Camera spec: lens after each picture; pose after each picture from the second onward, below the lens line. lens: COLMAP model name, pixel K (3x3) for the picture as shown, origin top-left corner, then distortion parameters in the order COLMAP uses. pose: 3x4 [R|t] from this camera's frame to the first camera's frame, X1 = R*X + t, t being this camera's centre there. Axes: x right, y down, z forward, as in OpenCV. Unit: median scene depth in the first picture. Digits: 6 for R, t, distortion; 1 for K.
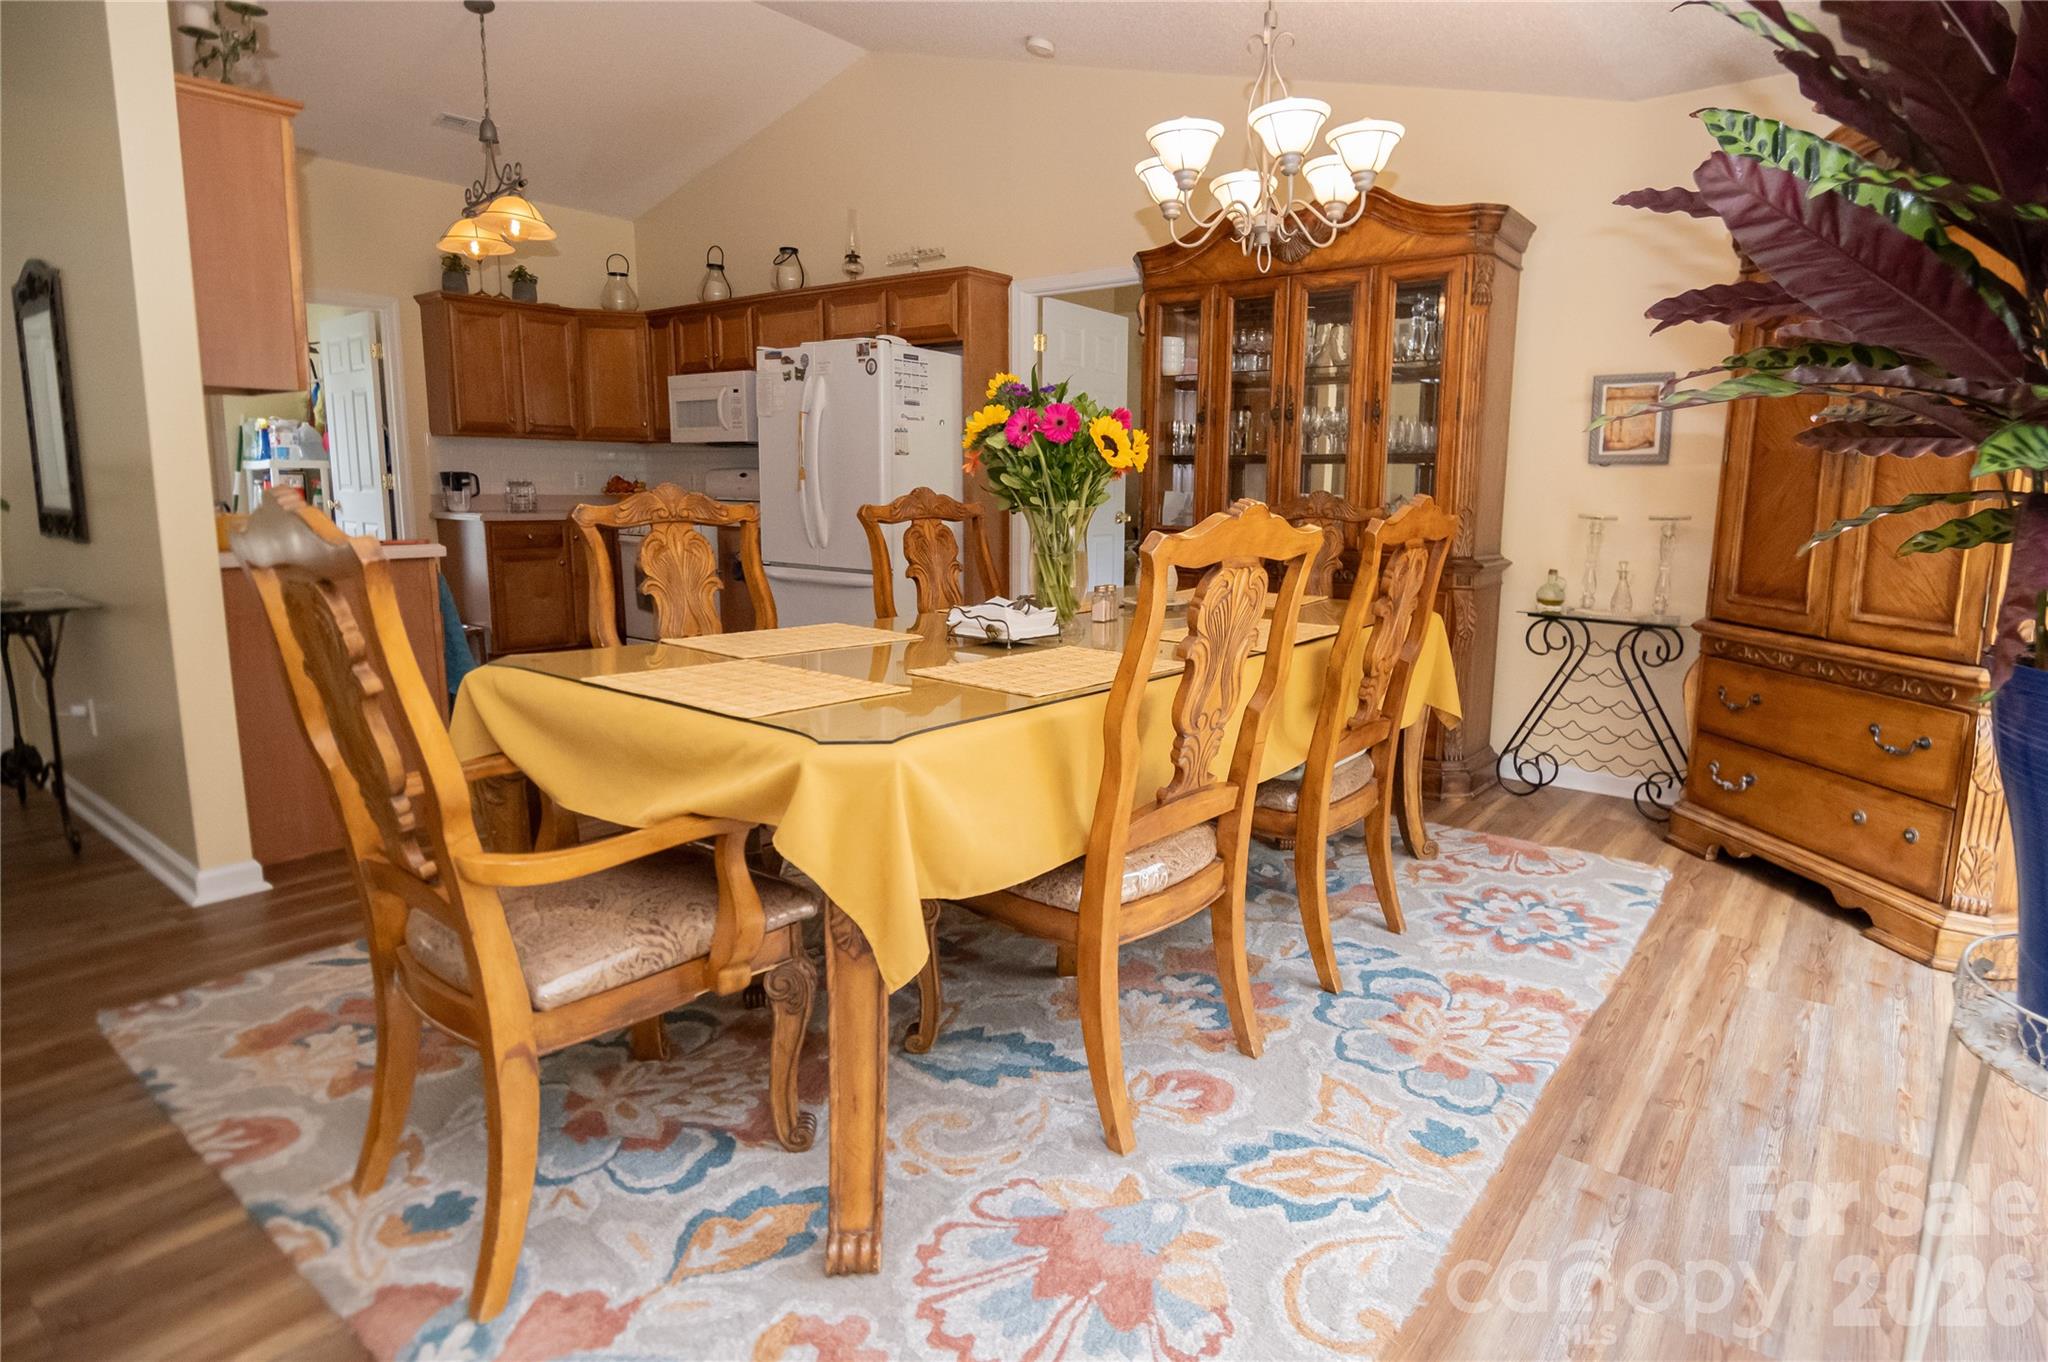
lens RADIAL K [[1075.3, 0, 1109.5], [0, 1075.3, 645.0], [0, 0, 1]] dist [0.026528, -0.035404]
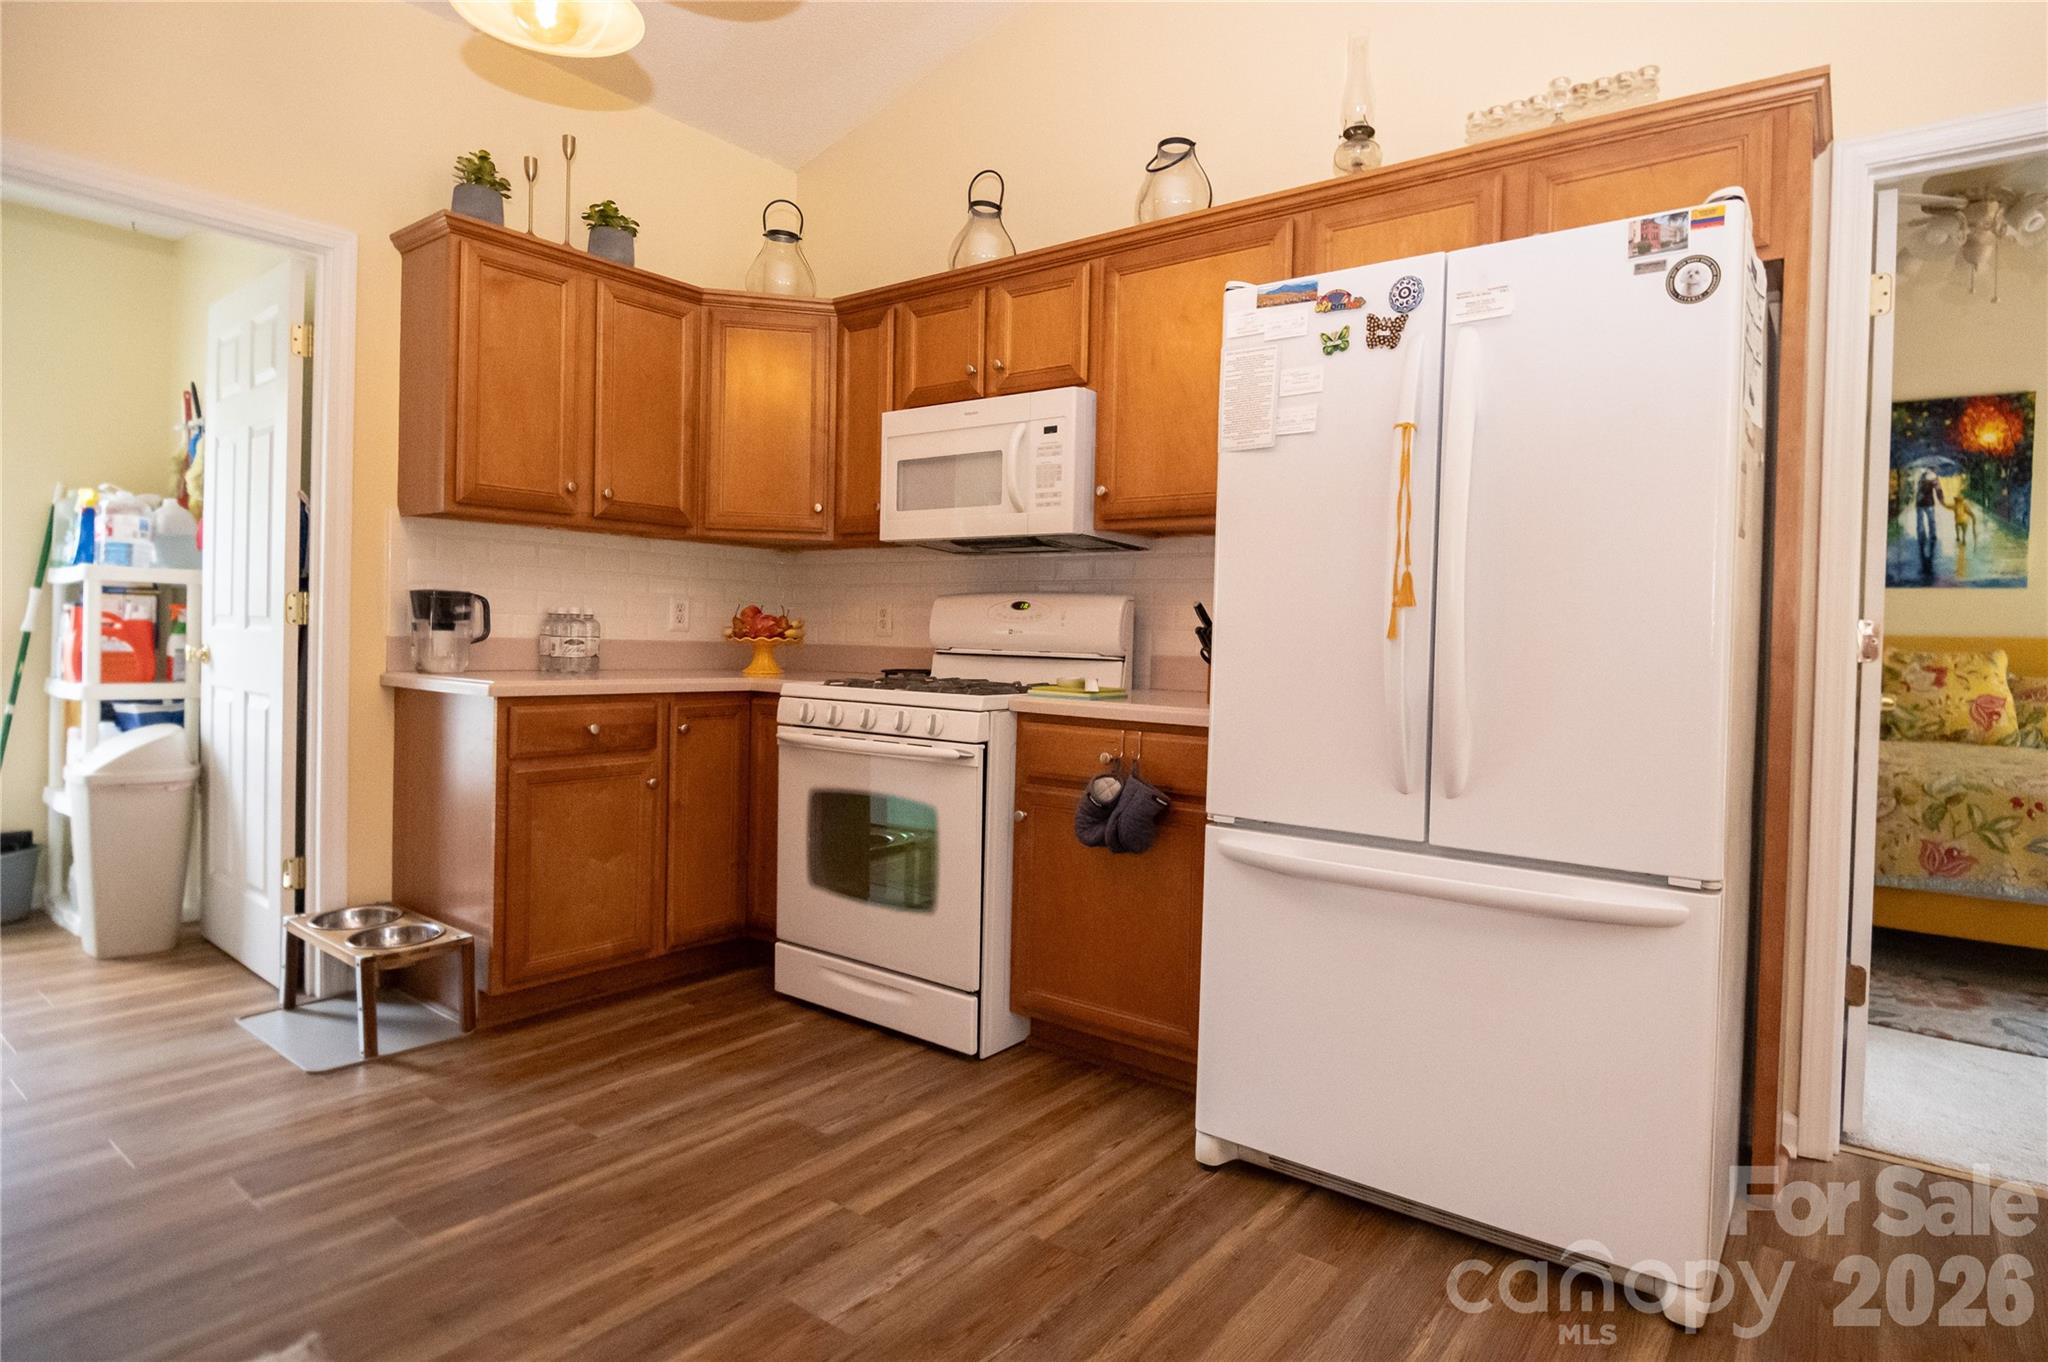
lens RADIAL K [[1083.1, 0, 1119.8], [0, 1083.1, 653.2], [0, 0, 1]] dist [0.023593, -0.025257]
pose [[0.999893, 0.012617, 0.007405, -0.299170], [-0.011578, 0.991876, -0.126680, -0.072809], [-0.008943, 0.126581, 0.991916, 0.505709]]
